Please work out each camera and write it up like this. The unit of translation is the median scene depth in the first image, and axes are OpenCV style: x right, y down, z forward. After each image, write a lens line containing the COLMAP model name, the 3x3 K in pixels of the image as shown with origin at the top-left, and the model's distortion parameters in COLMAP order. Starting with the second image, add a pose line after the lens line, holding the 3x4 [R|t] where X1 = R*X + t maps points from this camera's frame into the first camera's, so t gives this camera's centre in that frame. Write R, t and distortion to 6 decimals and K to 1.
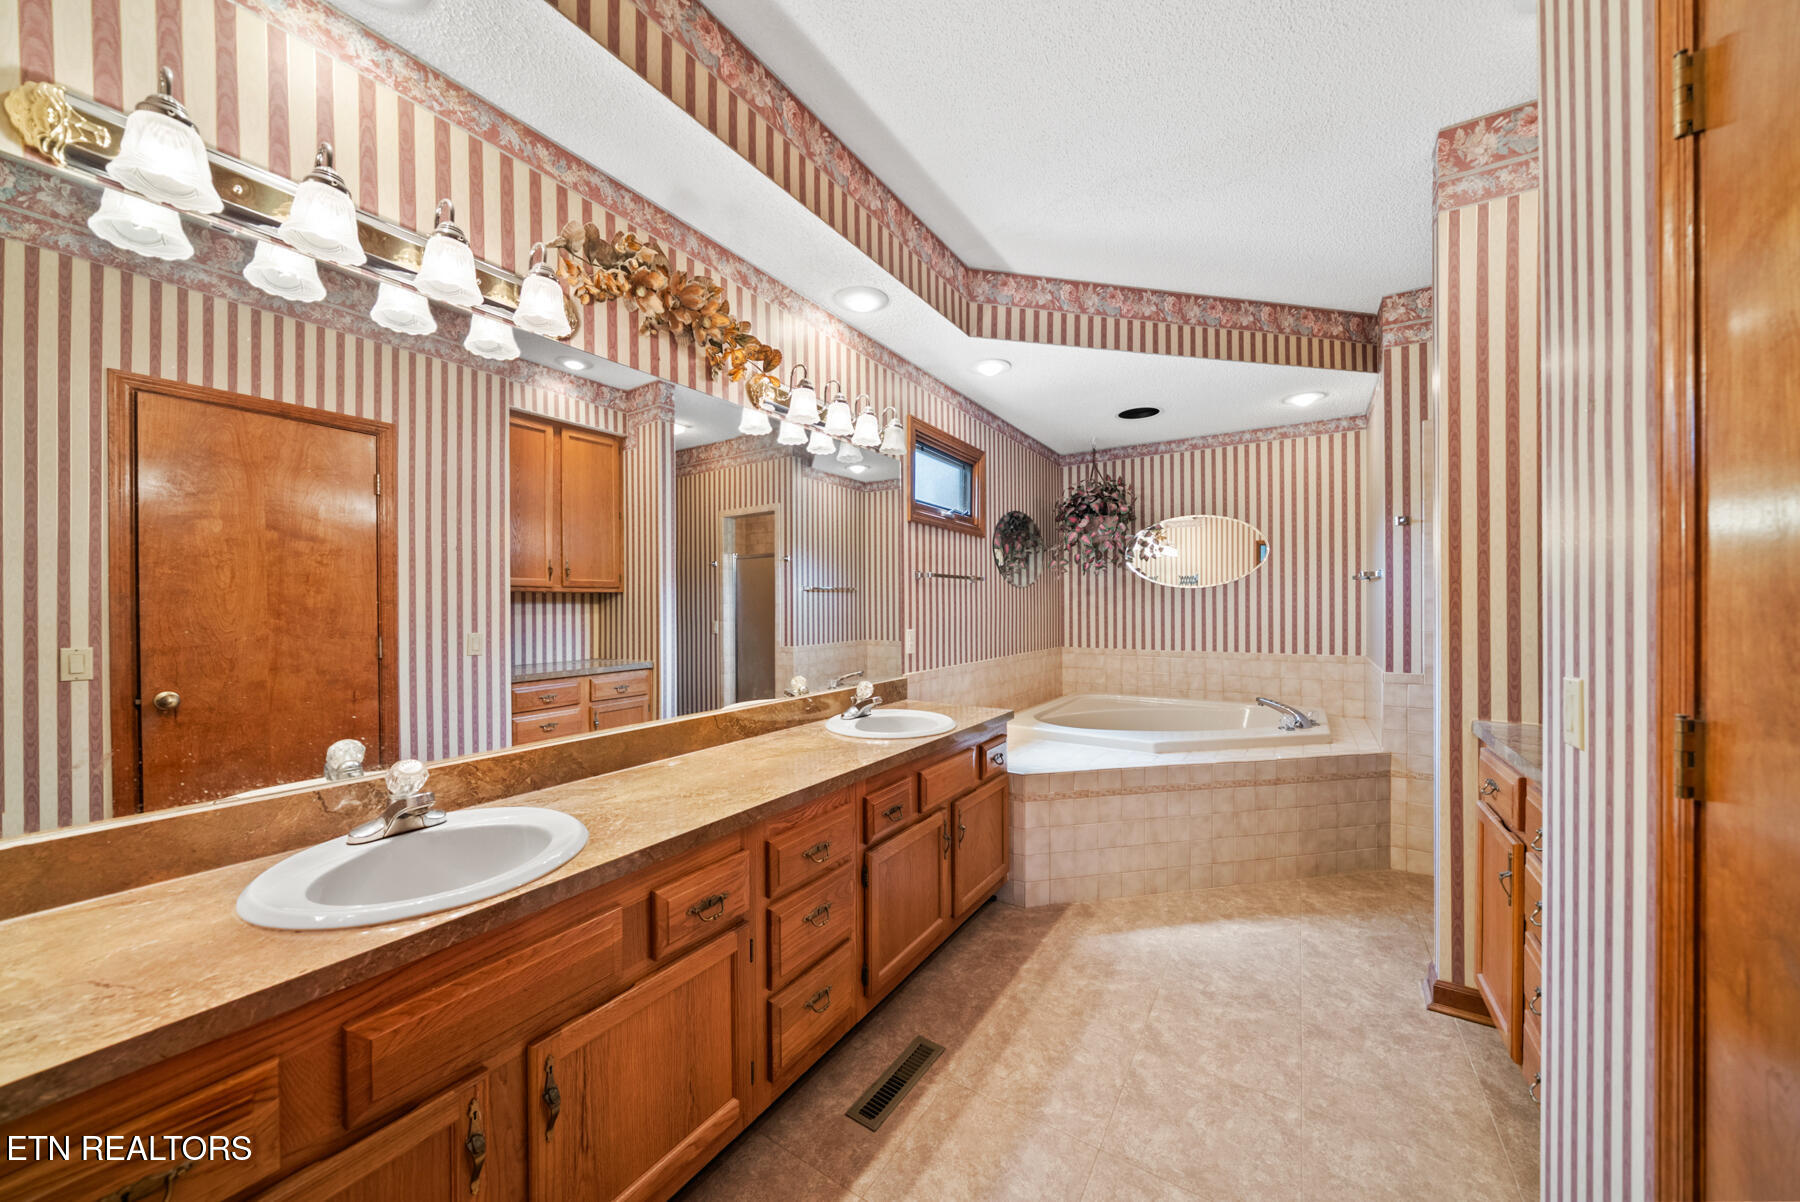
lens RADIAL K [[617.9, 0, 894.8], [0, 617.9, 606.5], [0, 0, 1]] dist [-0.006268, 0.000229]
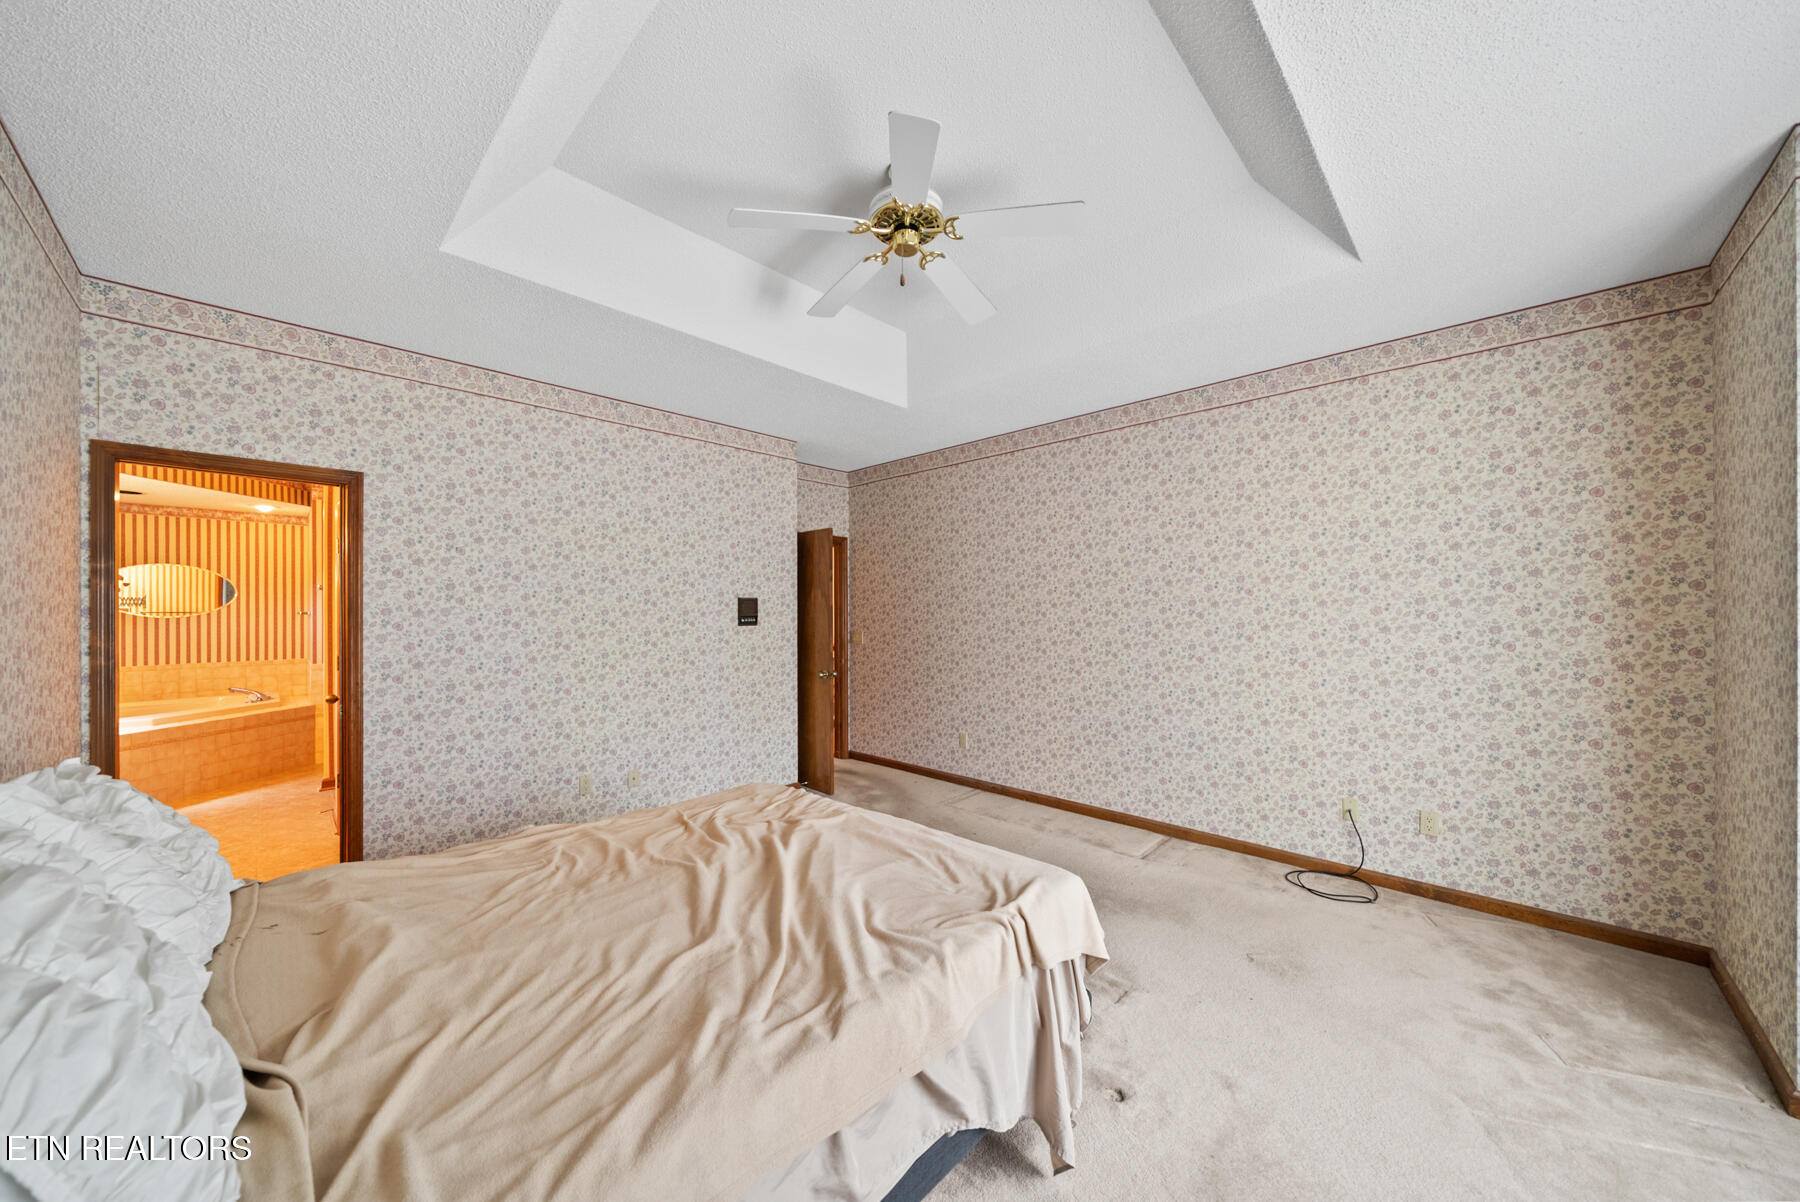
lens RADIAL K [[617.9, 0, 895.3], [0, 617.9, 614.2], [0, 0, 1]] dist [-0.006268, 0.000229]
pose [[0.191634, 0.004331, 0.981457, -0.534705], [0.001070, 0.999989, -0.004621, -0.029493], [-0.981466, 0.001936, 0.191627, -0.832485]]
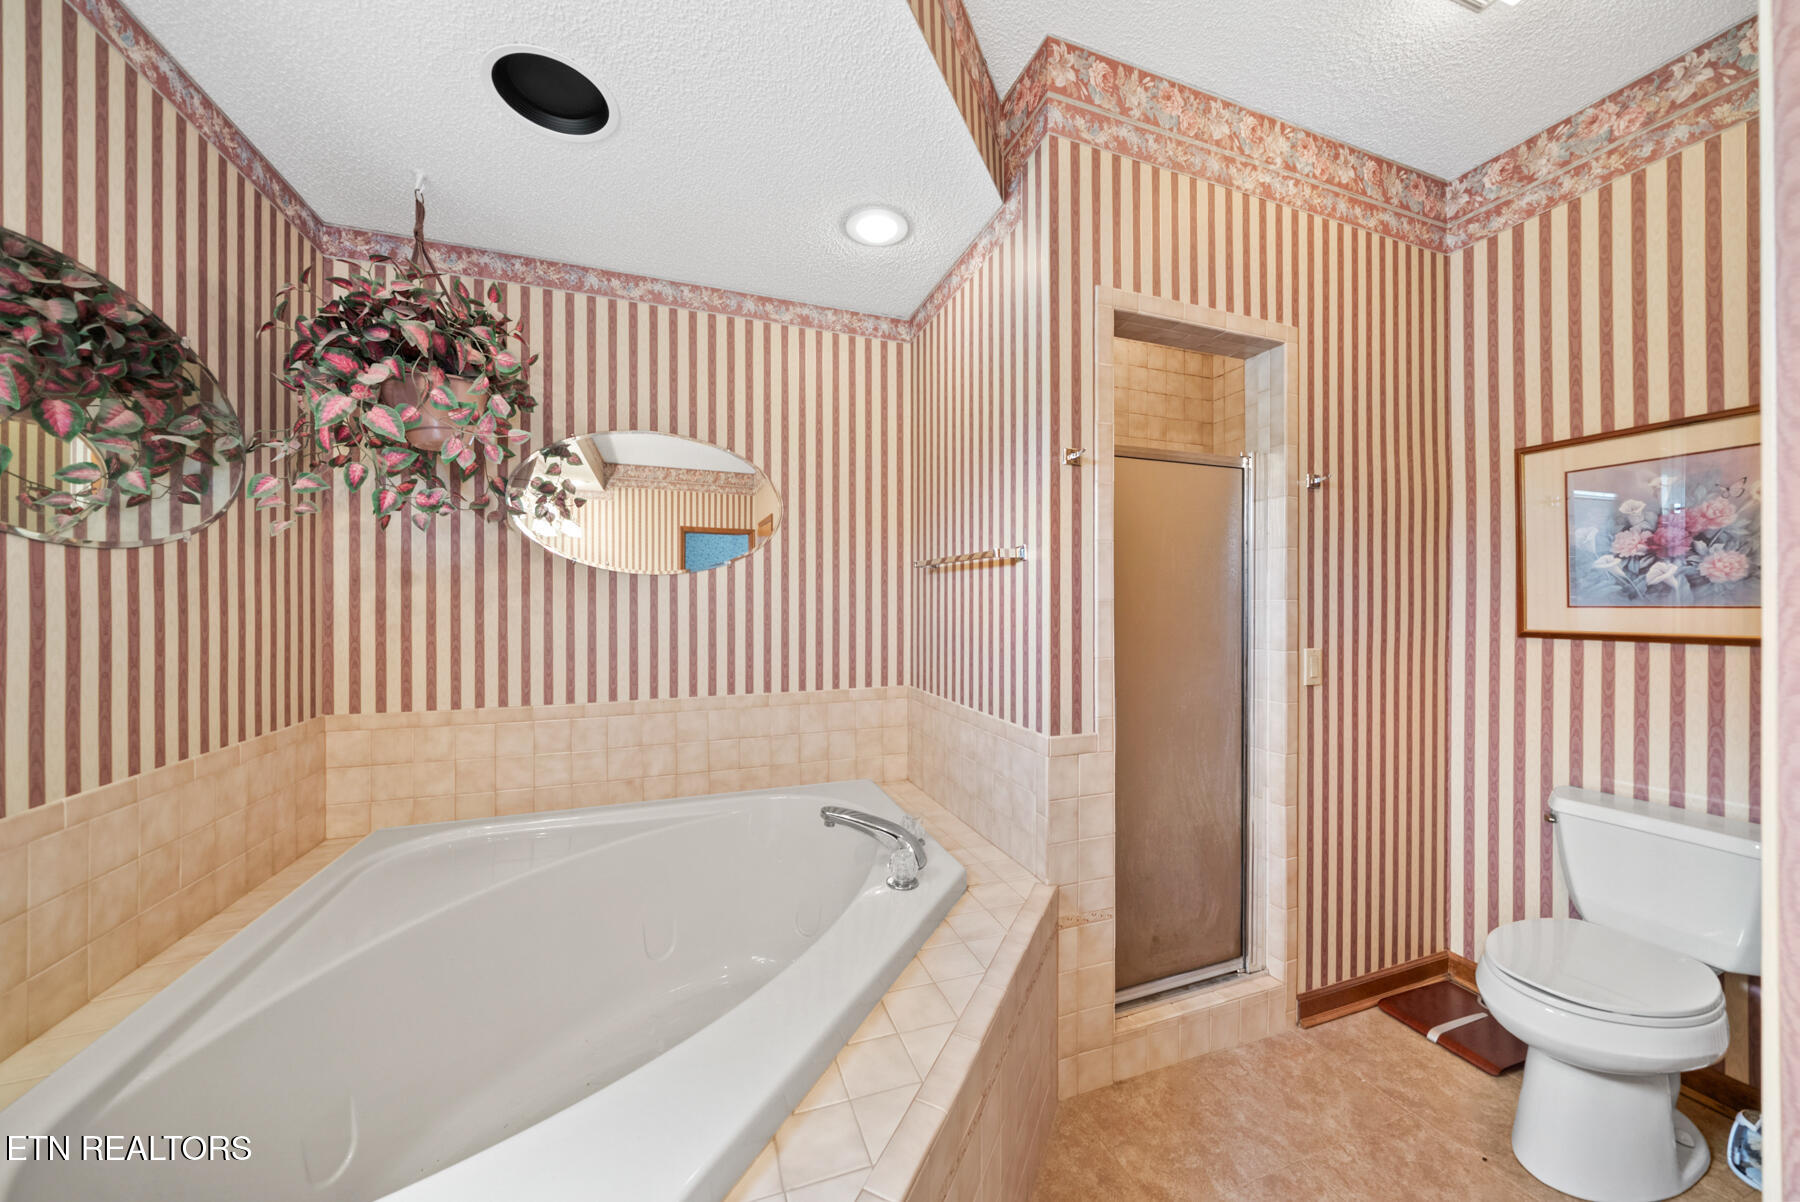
lens RADIAL K [[617.9, 0, 892.1], [0, 617.9, 605.2], [0, 0, 1]] dist [-0.006268, 0.000229]
pose [[0.600956, 0.002865, 0.799277, 0.198438], [-0.001245, 0.999996, -0.002649, -0.004013], [-0.799281, 0.000597, 0.600957, 0.545195]]
